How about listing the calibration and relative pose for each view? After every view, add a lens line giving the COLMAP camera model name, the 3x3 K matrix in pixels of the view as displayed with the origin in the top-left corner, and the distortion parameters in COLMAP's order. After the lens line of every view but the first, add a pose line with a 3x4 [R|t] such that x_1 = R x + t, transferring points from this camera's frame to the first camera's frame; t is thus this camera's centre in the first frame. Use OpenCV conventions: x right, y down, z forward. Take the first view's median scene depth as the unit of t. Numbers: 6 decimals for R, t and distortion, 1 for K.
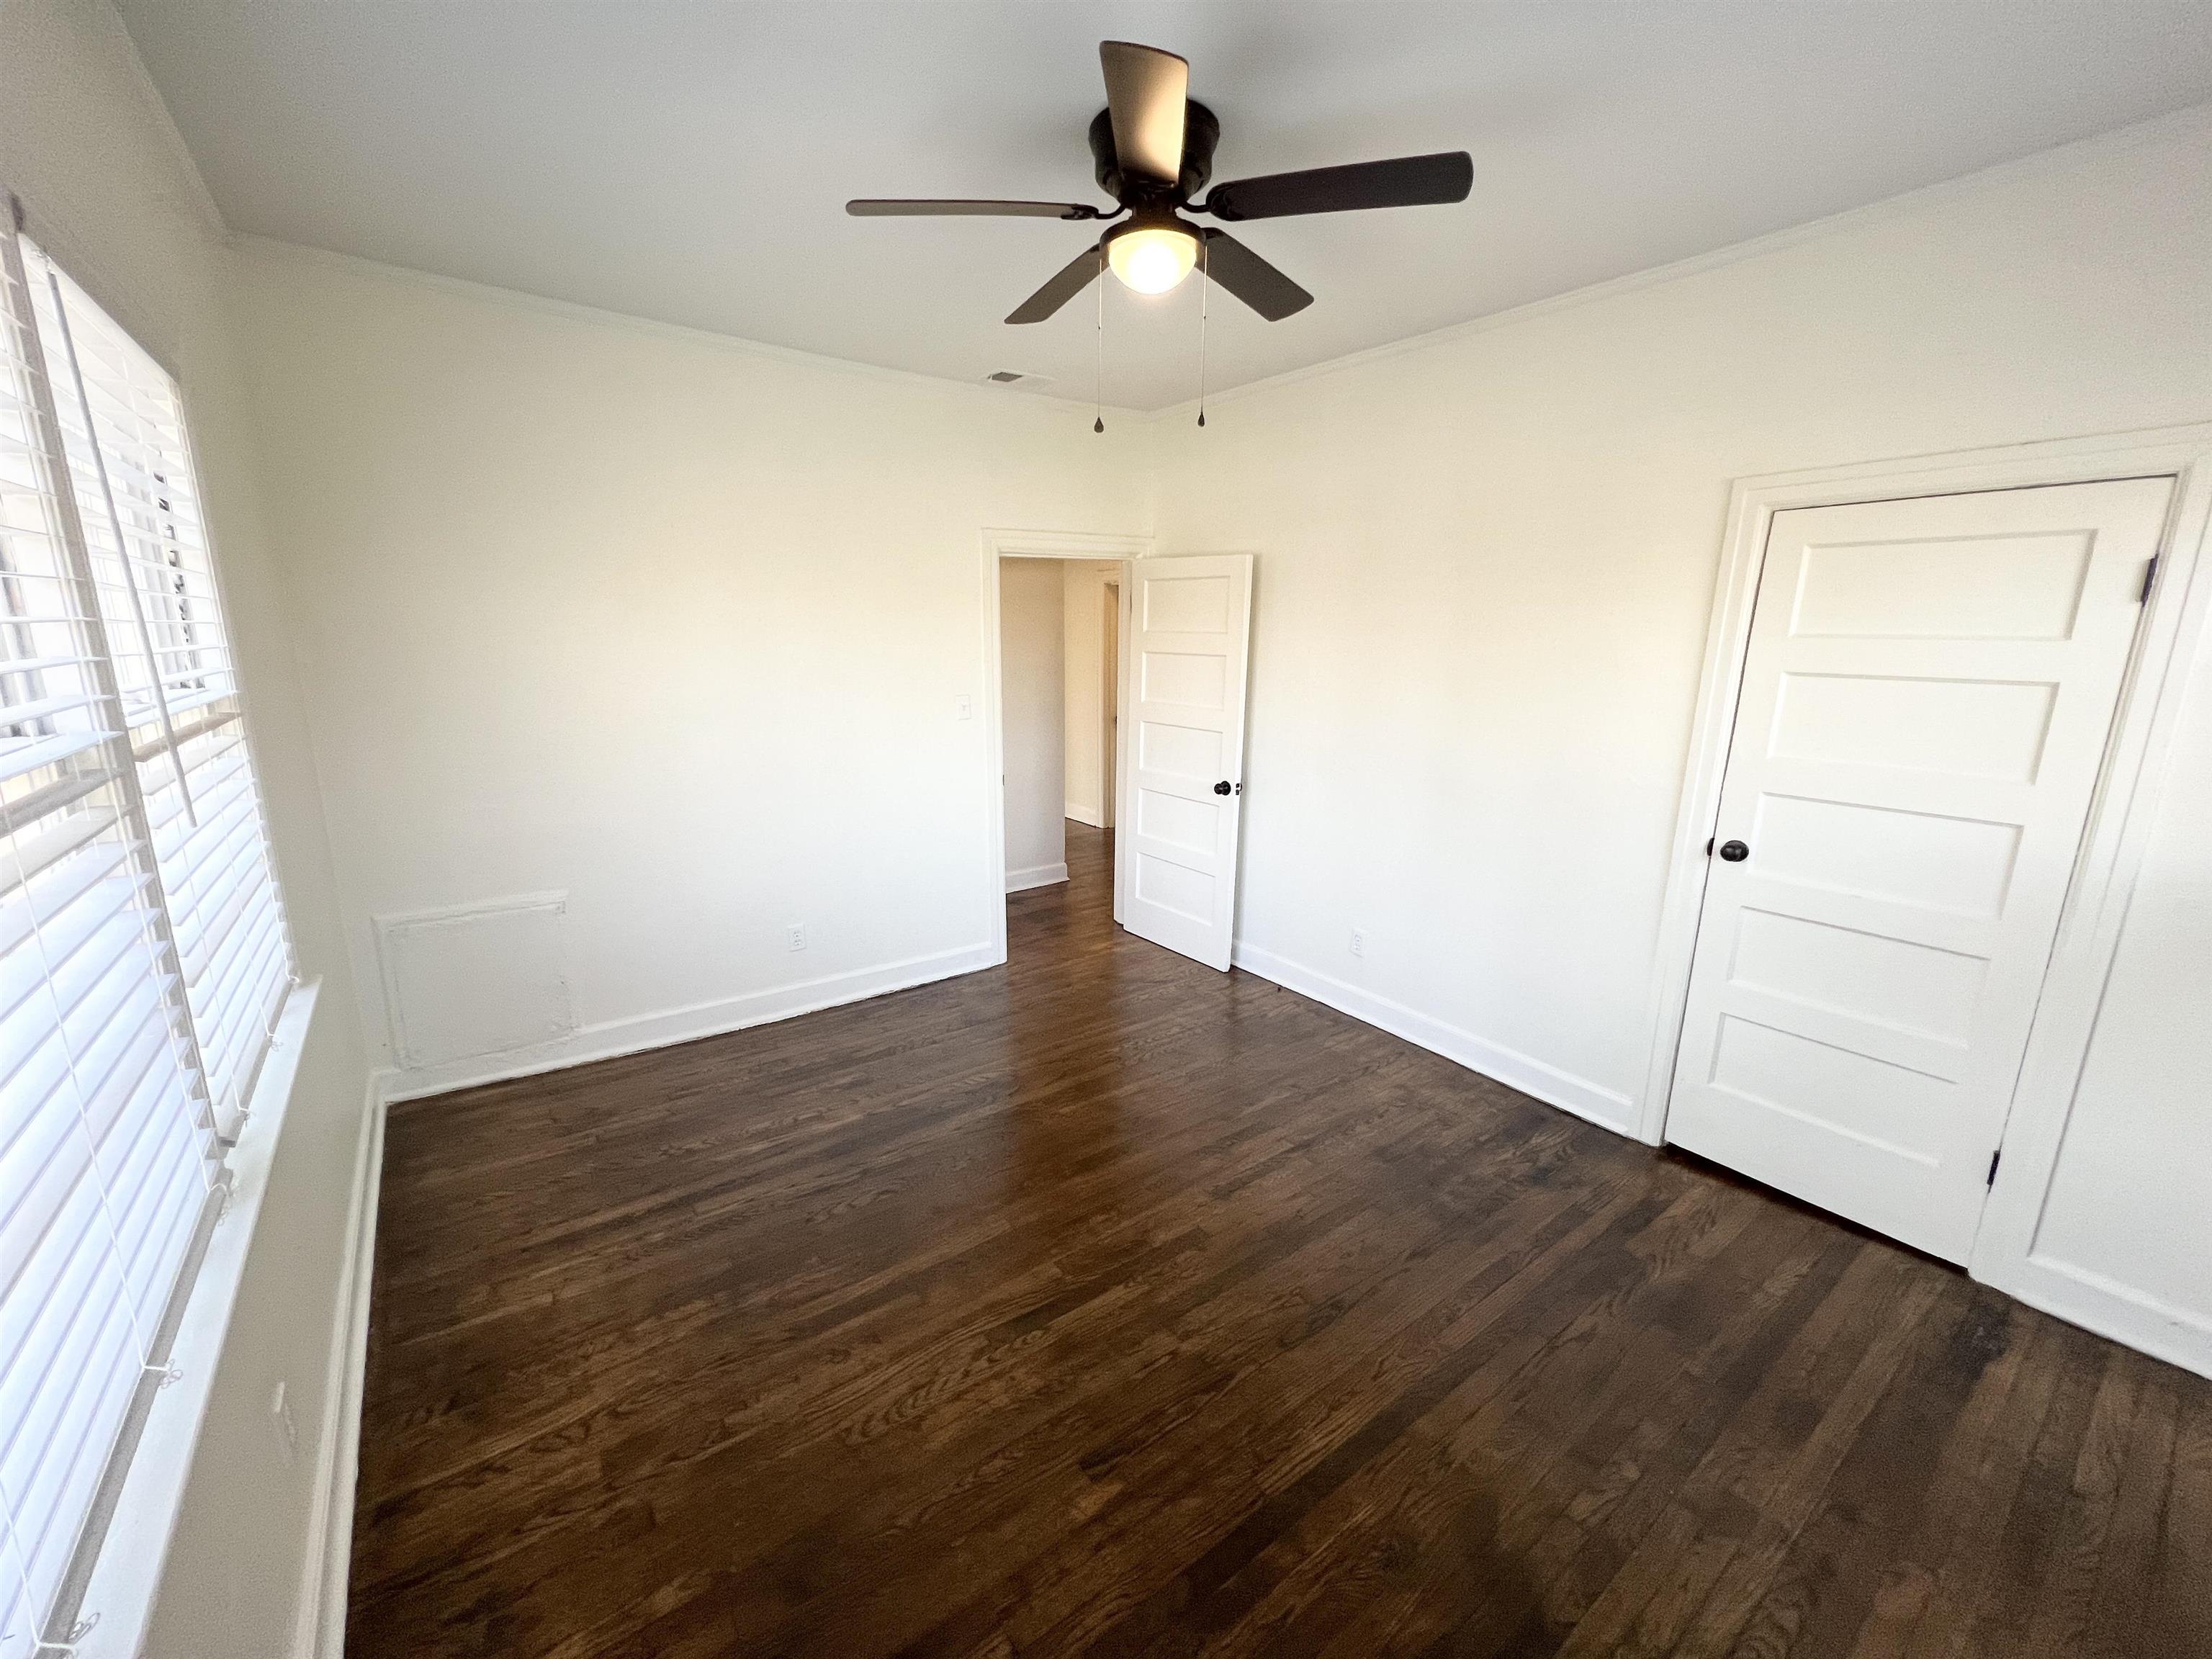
lens RADIAL K [[880.1, 0, 1103.0], [0, 880.1, 827.8], [0, 0, 1]] dist [-0.001019, 0.000016]
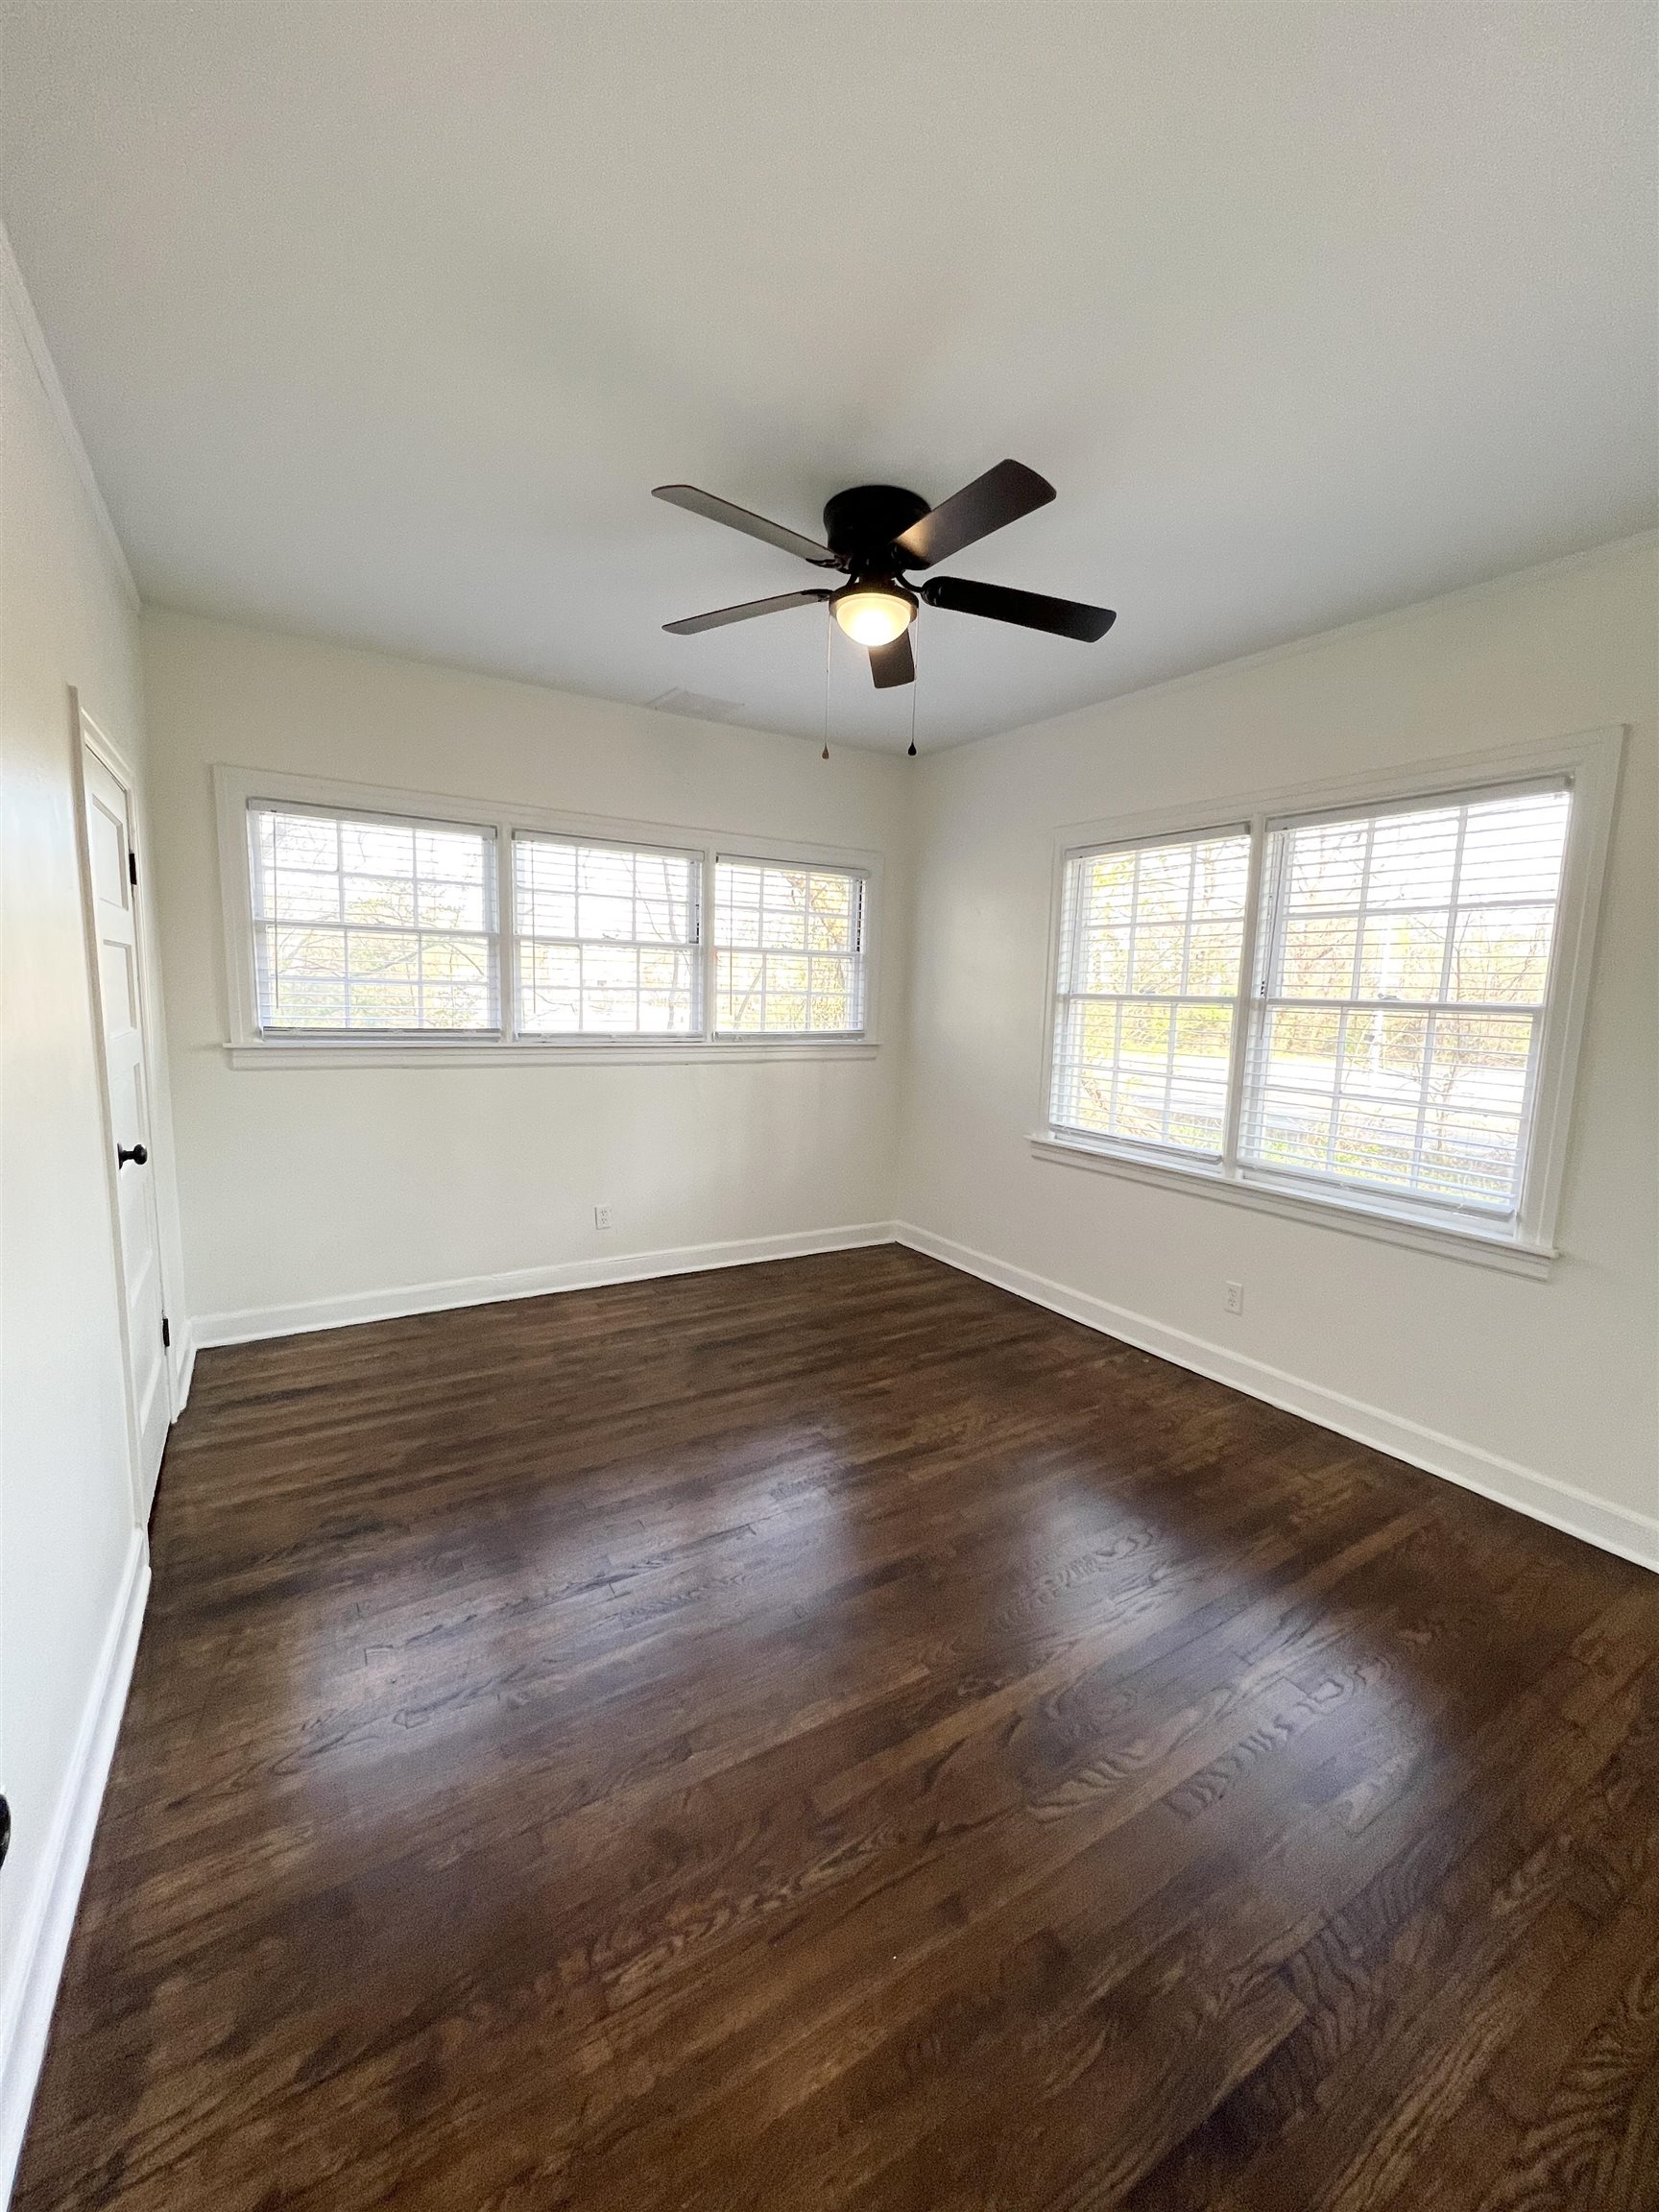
lens RADIAL K [[880.1, 0, 833.3], [0, 880.1, 1103.8], [0, 0, 1]] dist [-0.001019, 0.000016]
pose [[-0.995847, -0.050791, 0.075564, -0.012815], [-0.021368, 0.937139, 0.348301, -0.369800], [-0.088504, 0.345240, -0.934332, 1.936218]]
